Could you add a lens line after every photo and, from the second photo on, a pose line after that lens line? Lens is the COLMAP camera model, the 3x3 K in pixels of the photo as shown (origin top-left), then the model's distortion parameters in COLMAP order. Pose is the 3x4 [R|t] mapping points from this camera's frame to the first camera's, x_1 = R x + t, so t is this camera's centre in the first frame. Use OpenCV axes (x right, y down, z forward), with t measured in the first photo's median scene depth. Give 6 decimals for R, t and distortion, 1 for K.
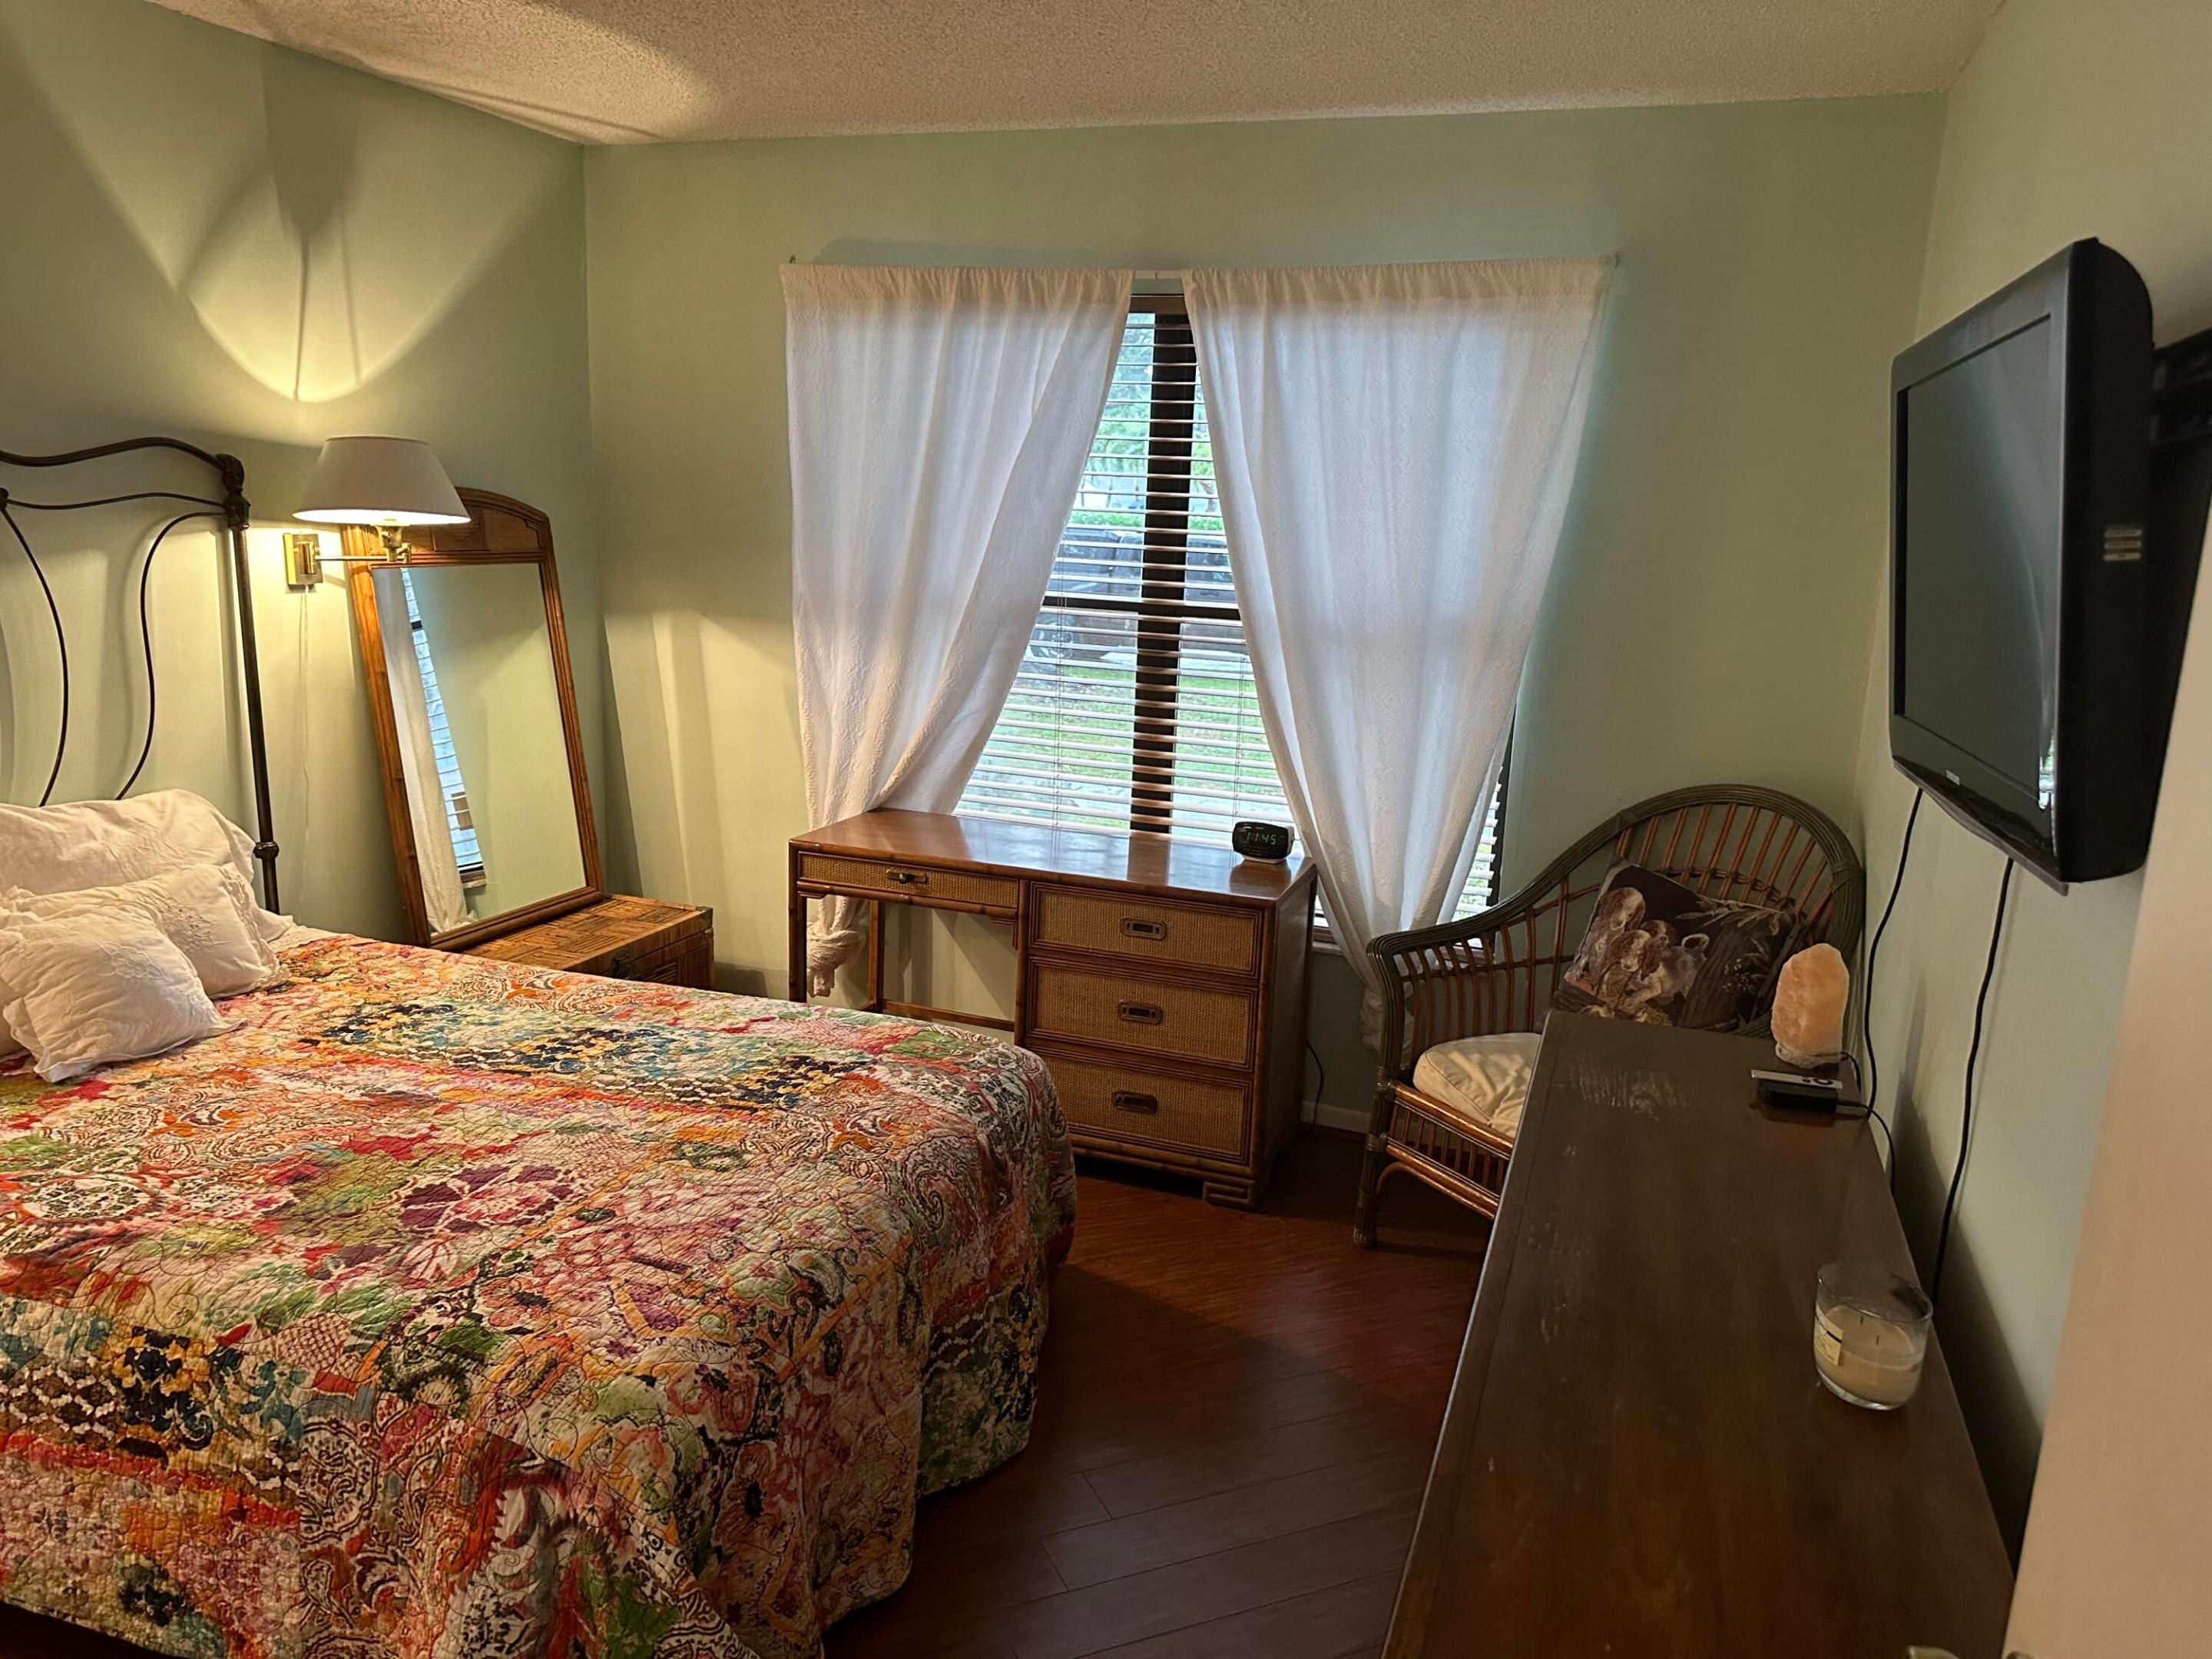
lens RADIAL K [[1567.7, 0, 1103.0], [0, 1567.7, 840.7], [0, 0, 1]] dist [0.030333, -0.035242]
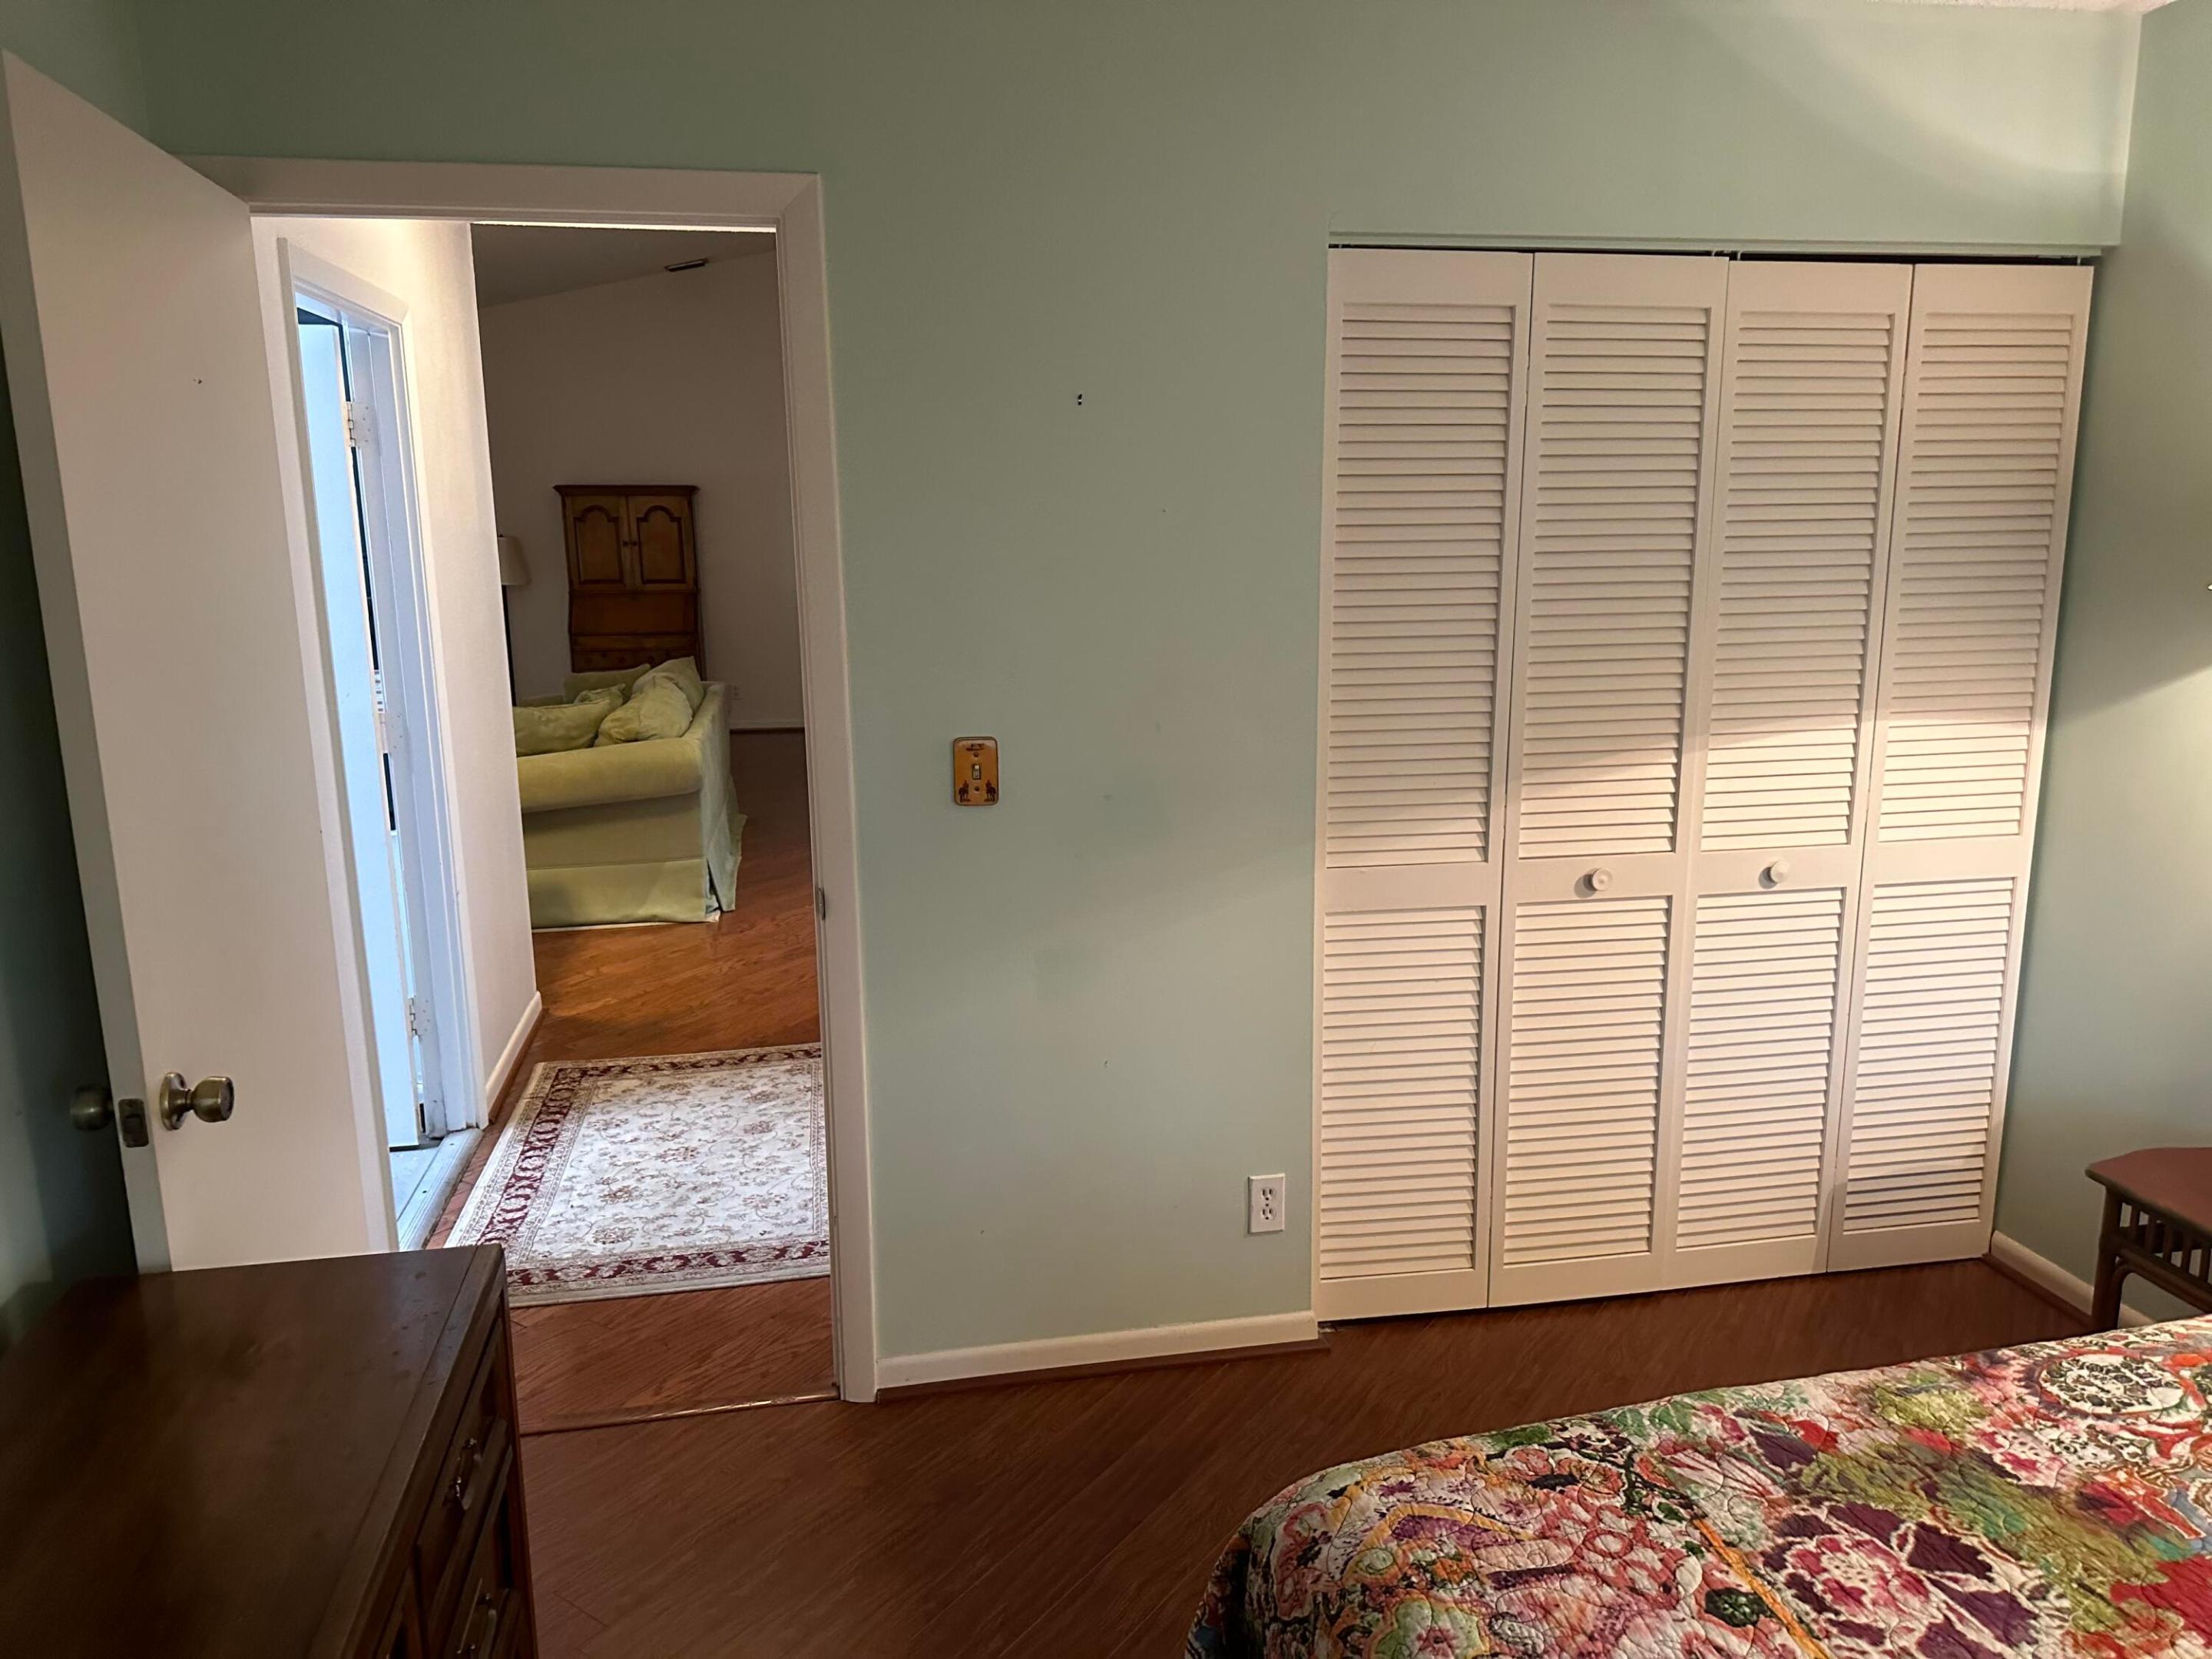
lens RADIAL K [[1567.7, 0, 1101.0], [0, 1567.7, 832.0], [0, 0, 1]] dist [0.030333, -0.035242]
pose [[-0.857111, 0.071964, -0.510080, 0.182861], [-0.130523, 0.927542, 0.350184, -0.215159], [0.498321, 0.366724, -0.785614, 1.010337]]
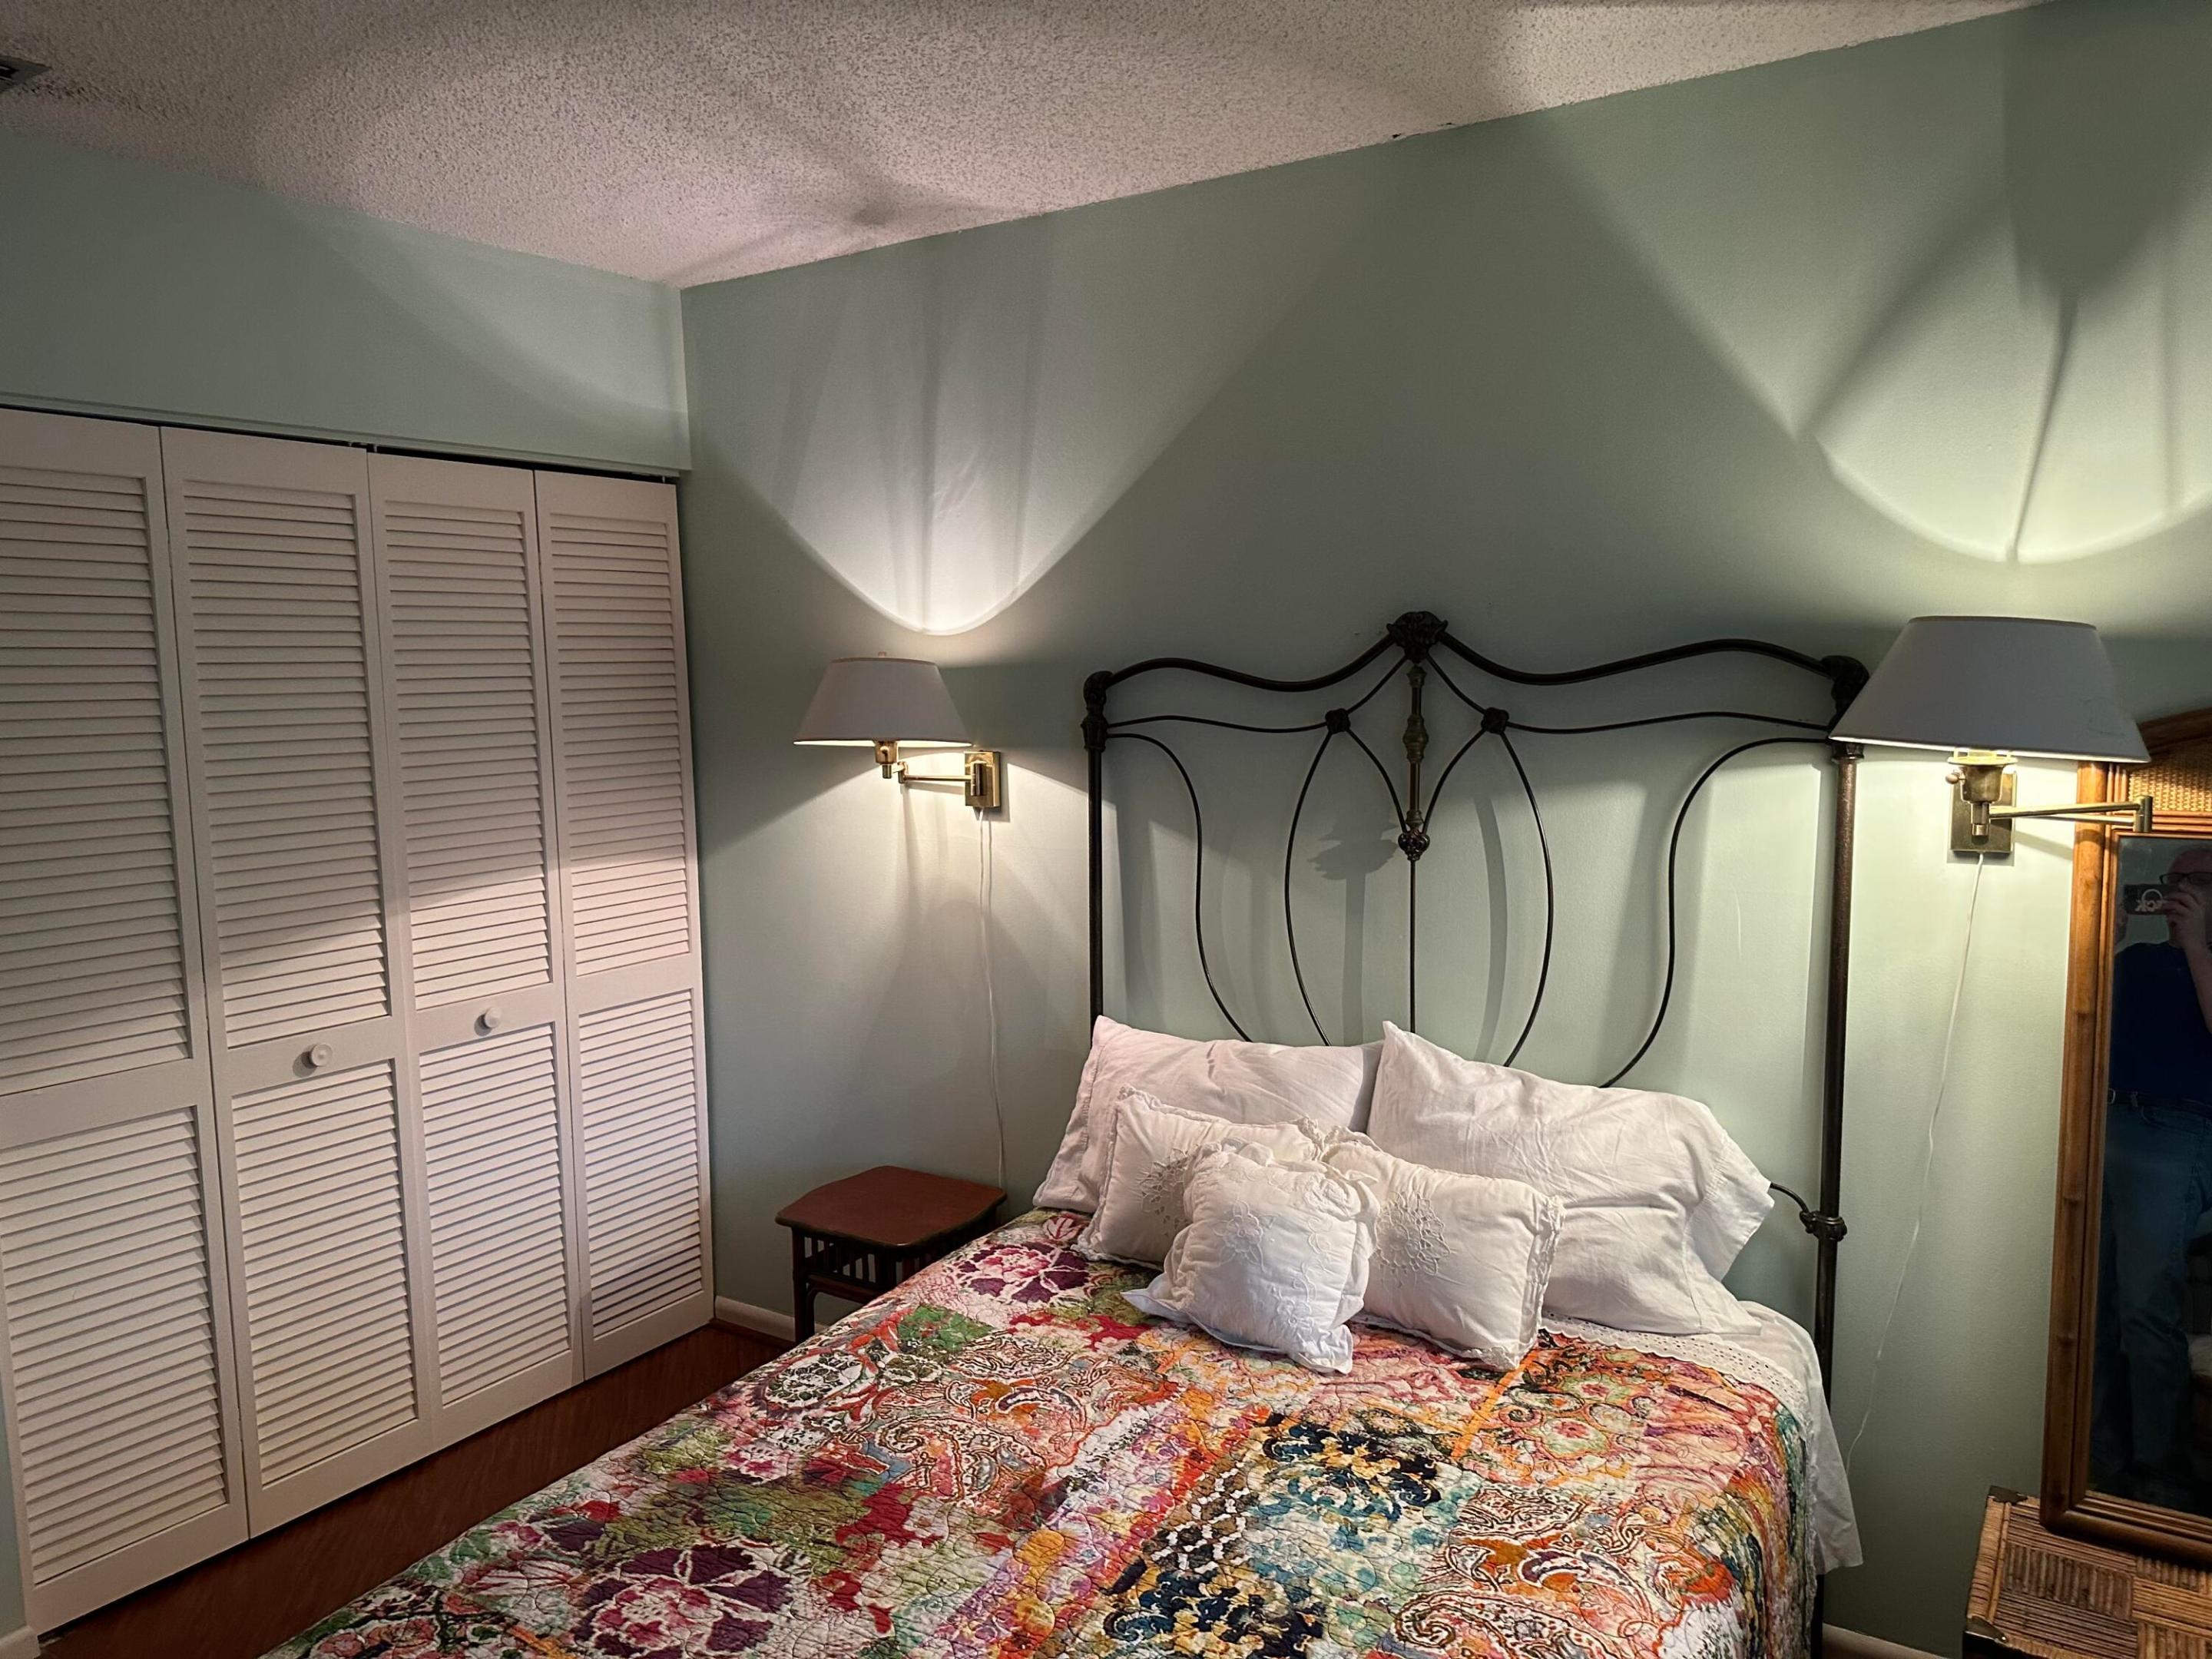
lens RADIAL K [[1567.7, 0, 1091.8], [0, 1567.7, 833.2], [0, 0, 1]] dist [0.030333, -0.035242]
pose [[-0.235253, 0.074512, -0.969074, 0.241471], [-0.195779, 0.972987, 0.122340, -0.230930], [0.952012, 0.218505, -0.214310, 1.039084]]
